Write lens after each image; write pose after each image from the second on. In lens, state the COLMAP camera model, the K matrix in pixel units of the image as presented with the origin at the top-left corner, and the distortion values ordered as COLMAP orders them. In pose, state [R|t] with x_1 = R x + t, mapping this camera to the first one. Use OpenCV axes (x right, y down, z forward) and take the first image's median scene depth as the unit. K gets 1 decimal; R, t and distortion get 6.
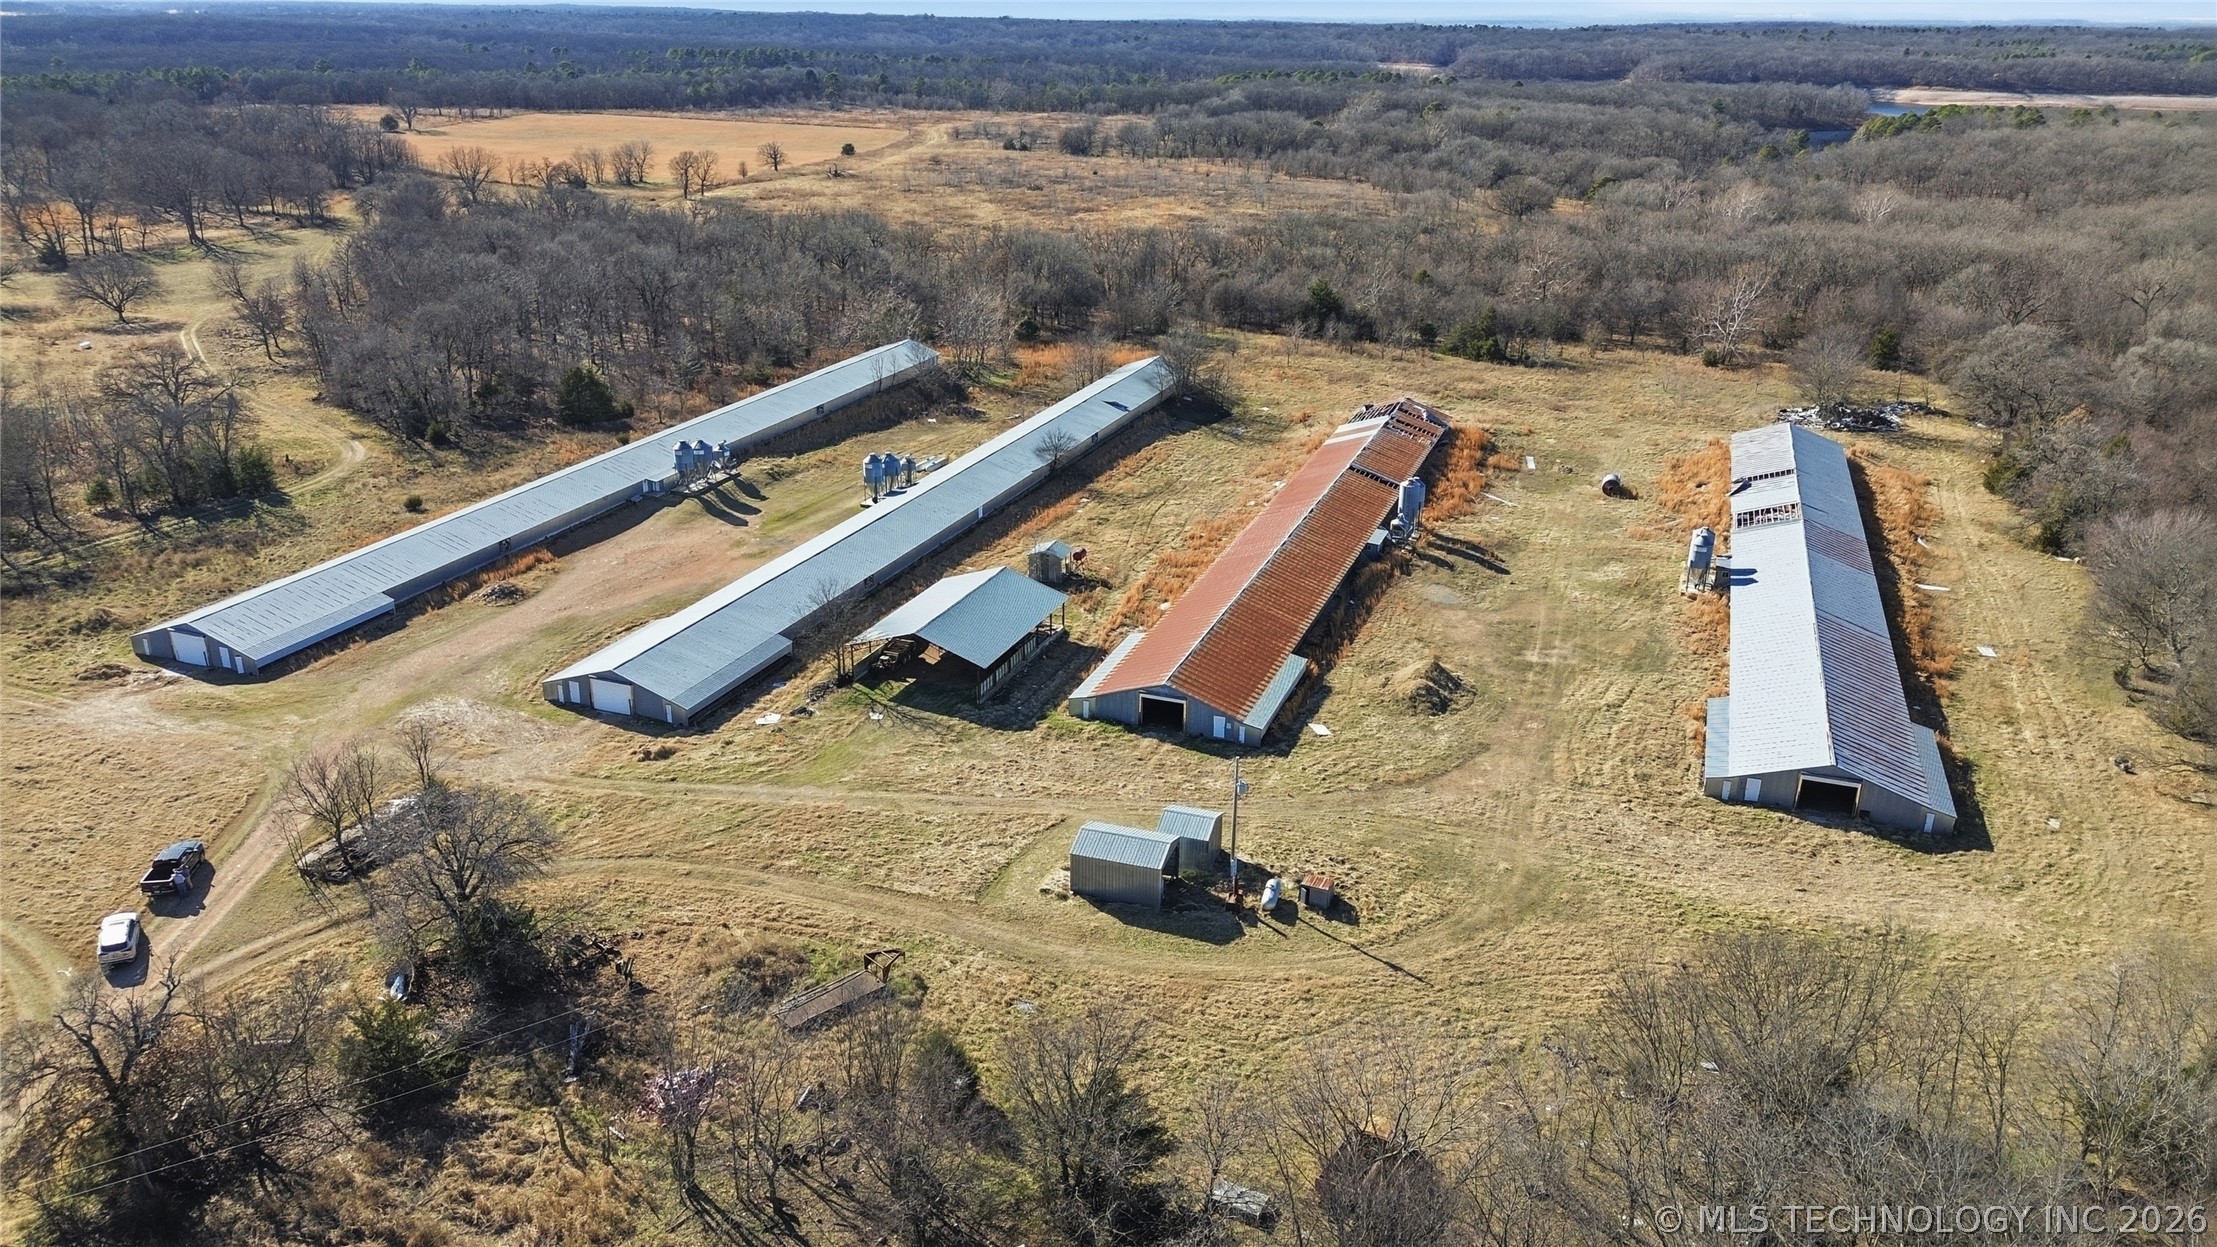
lens RADIAL K [[1575.8, 0, 1108.5], [0, 1575.8, 623.5], [0, 0, 1]] dist [0.037786, -0.005745]
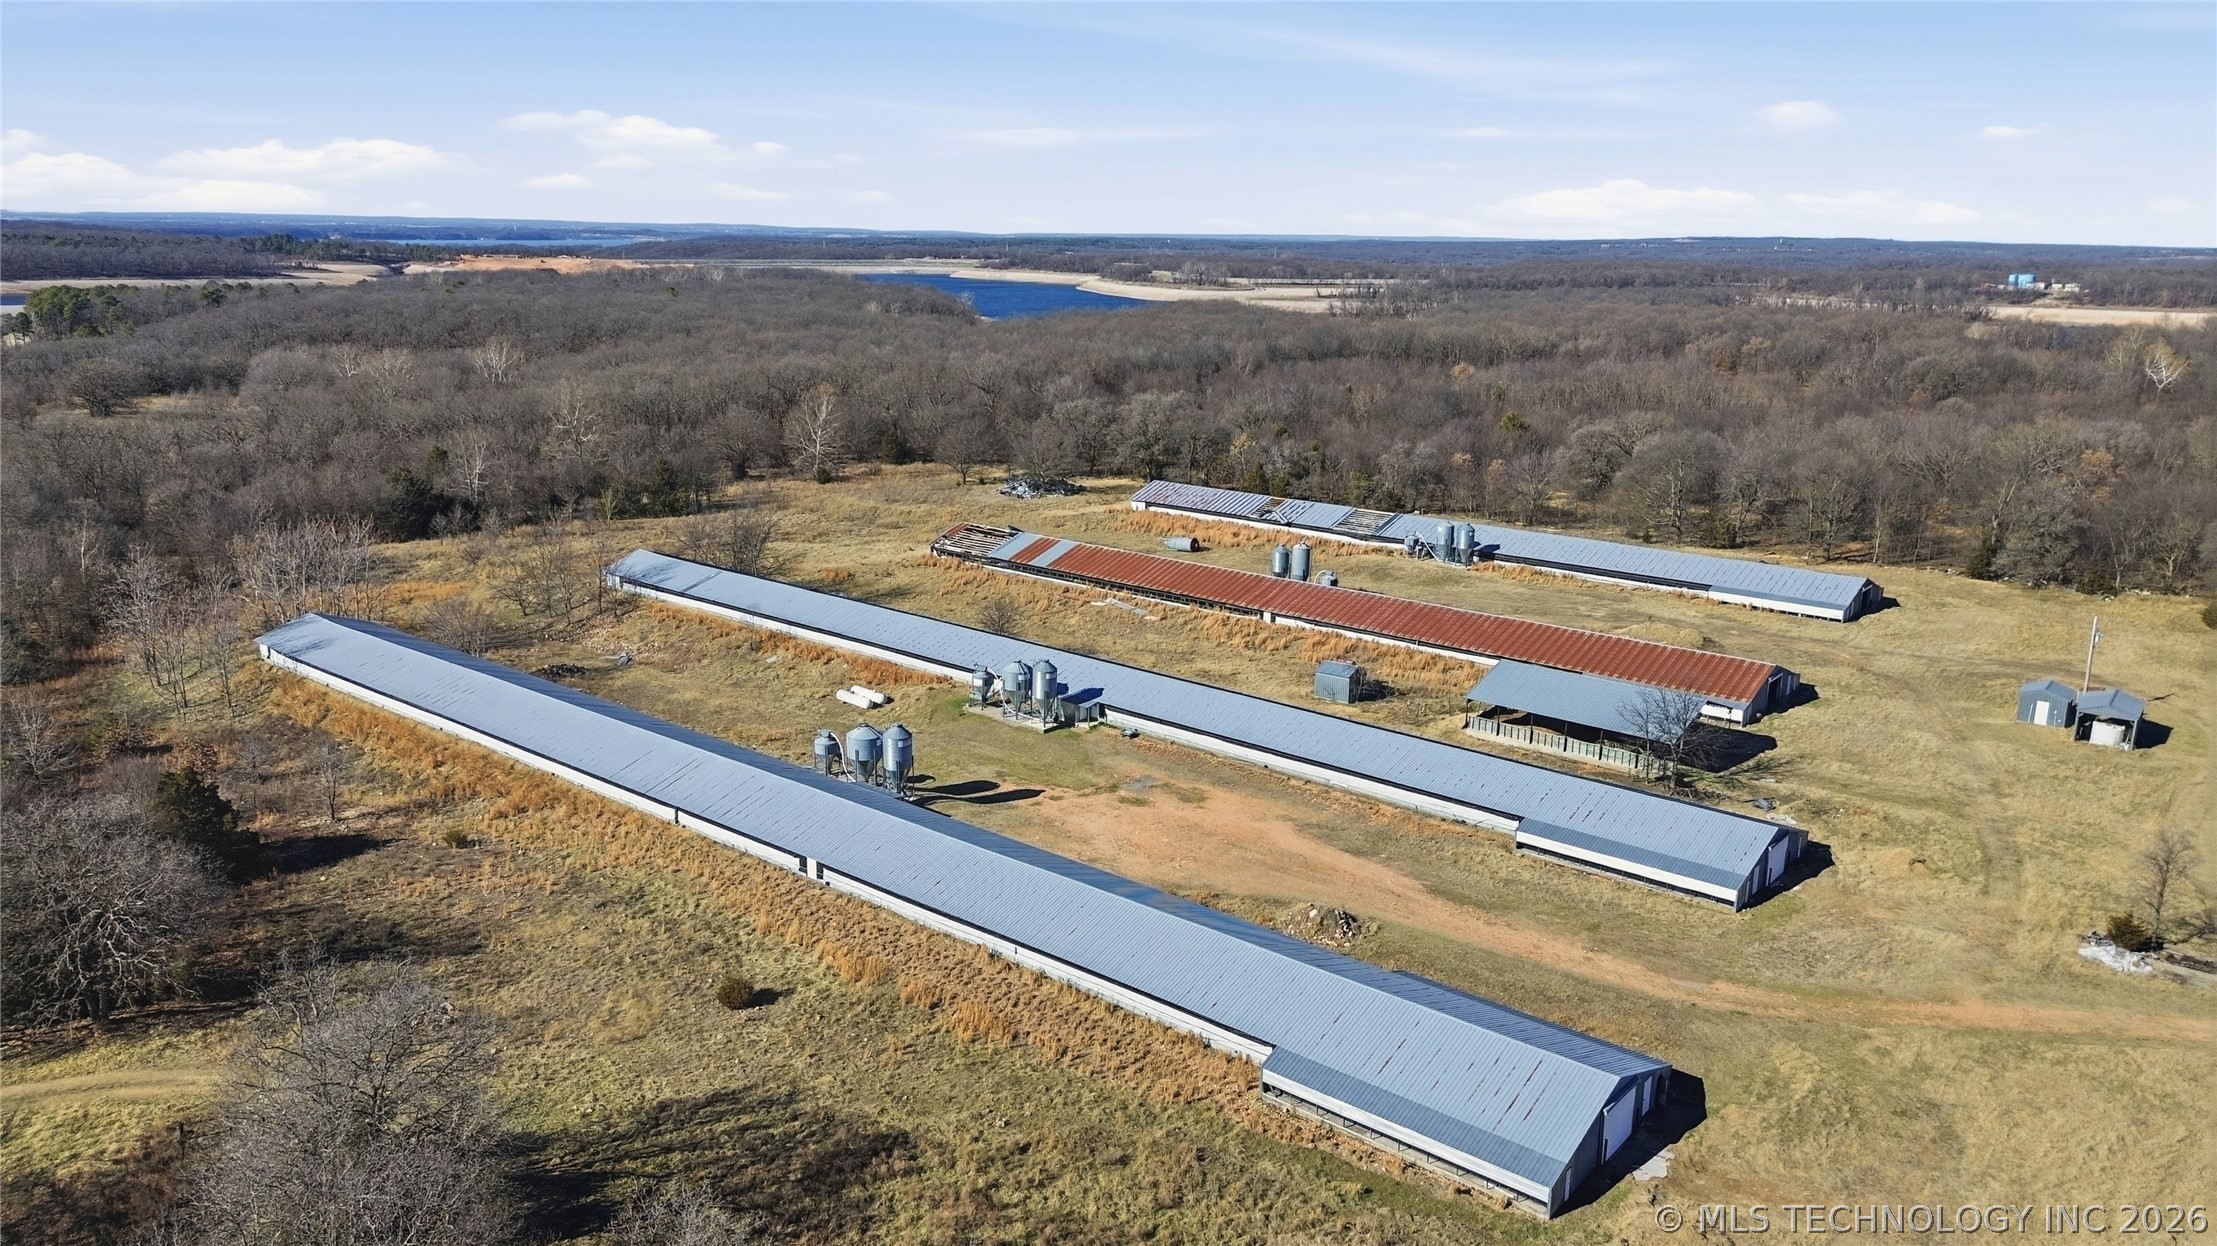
lens RADIAL K [[1575.8, 0, 1108.5], [0, 1575.8, 623.0], [0, 0, 1]] dist [0.037786, -0.005745]
pose [[0.325247, -0.229912, 0.917254, -0.846589], [0.331347, 0.936205, 0.117171, -0.205323], [-0.885677, 0.265820, 0.380679, 0.692902]]
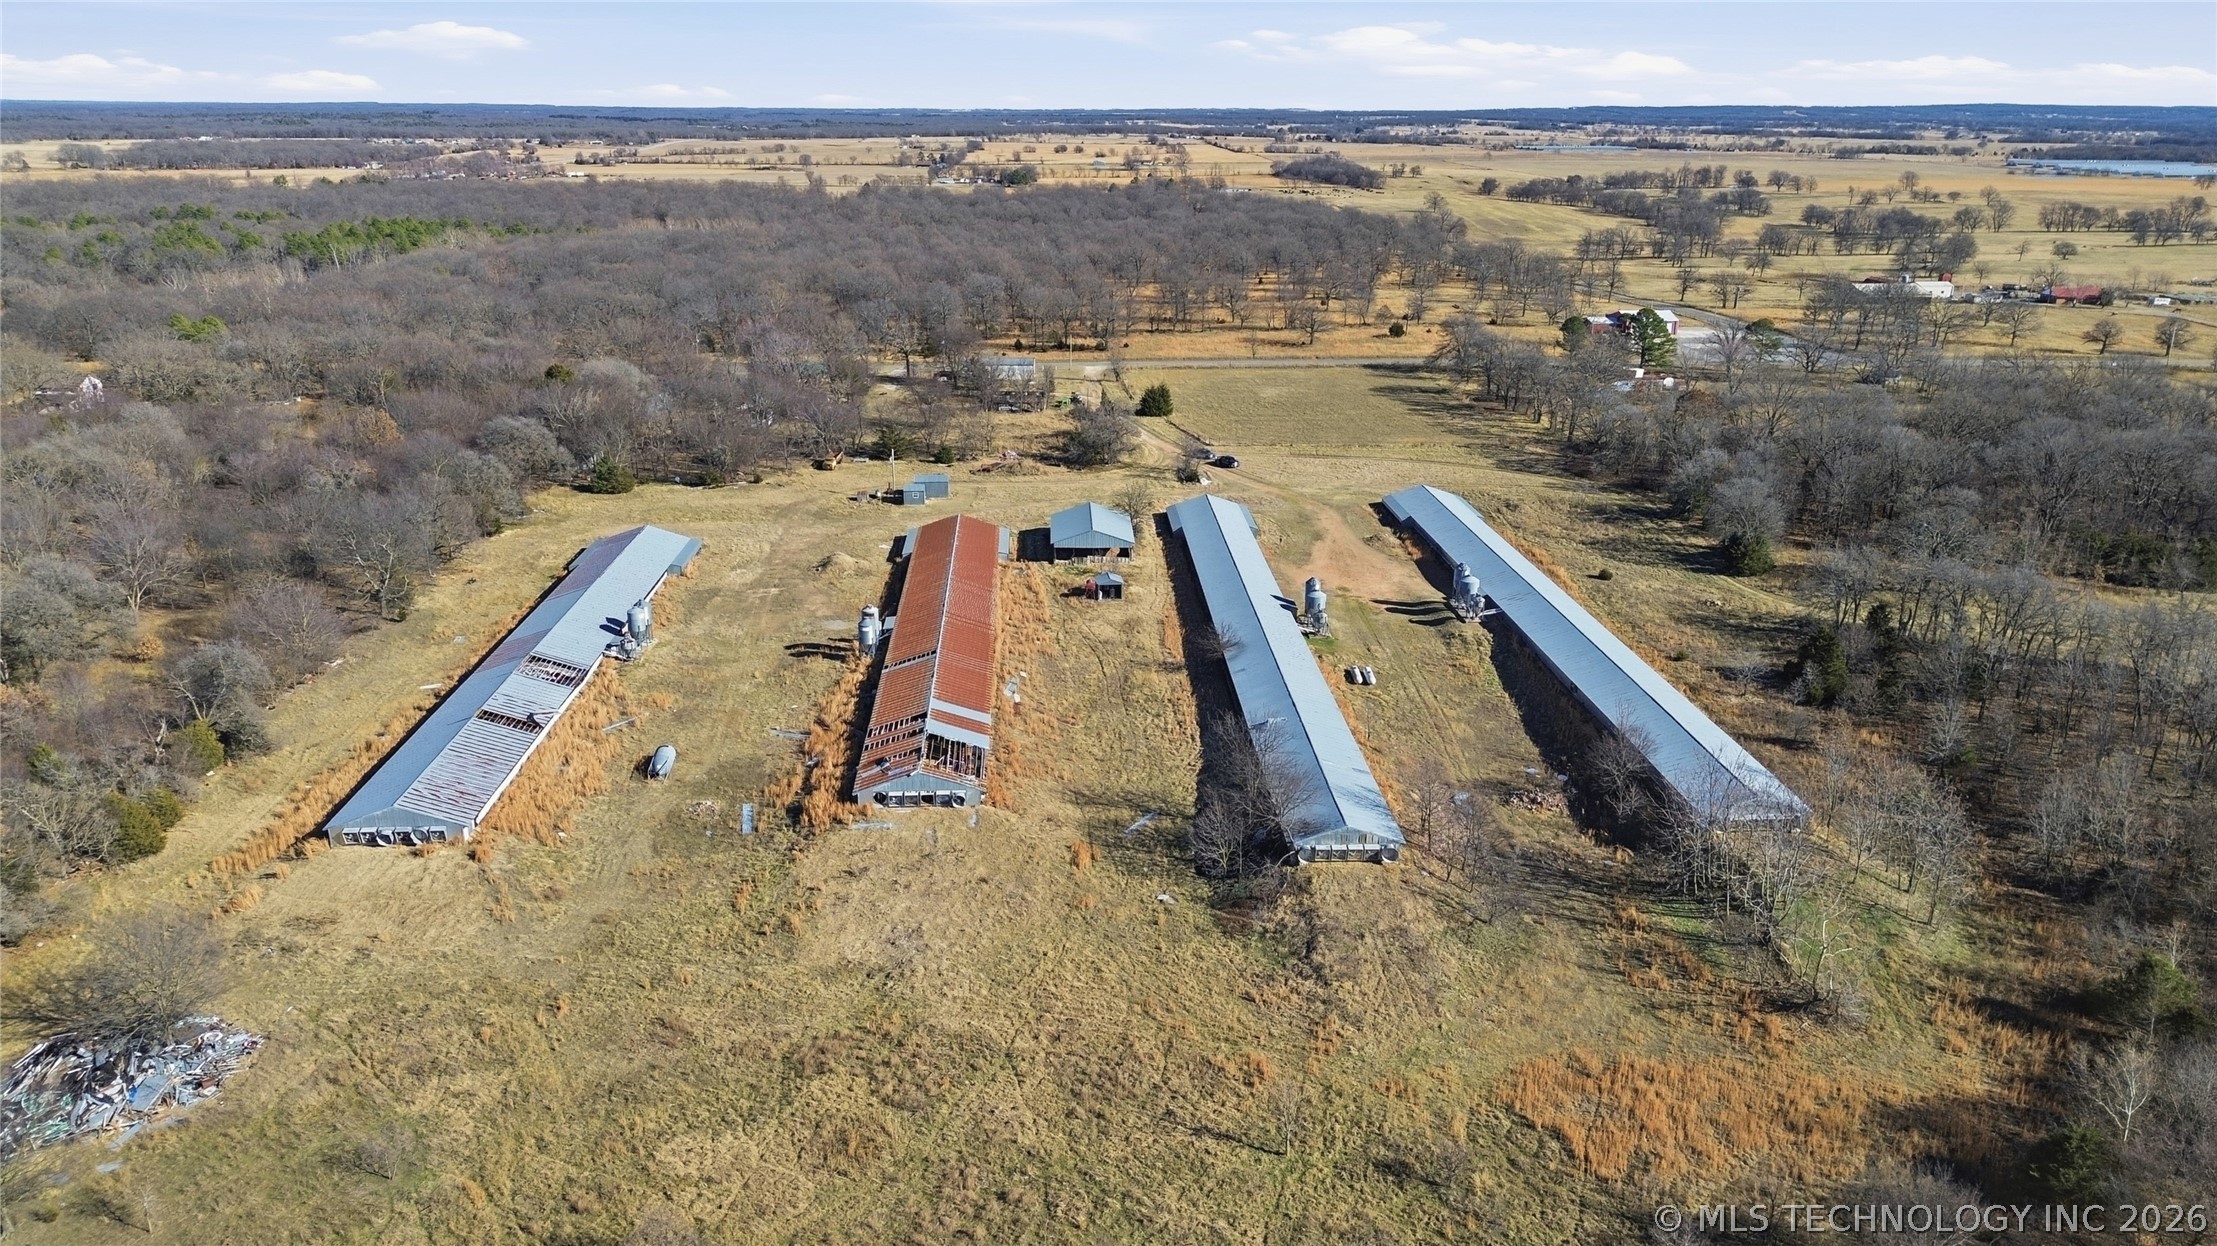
lens RADIAL K [[1575.8, 0, 1108.5], [0, 1575.8, 623.0], [0, 0, 1]] dist [0.037786, -0.005745]
pose [[-0.915649, 0.111612, -0.386174, 0.472019], [-0.160428, 0.779393, 0.605648, -0.800840], [0.368579, 0.616514, -0.695744, 1.839756]]
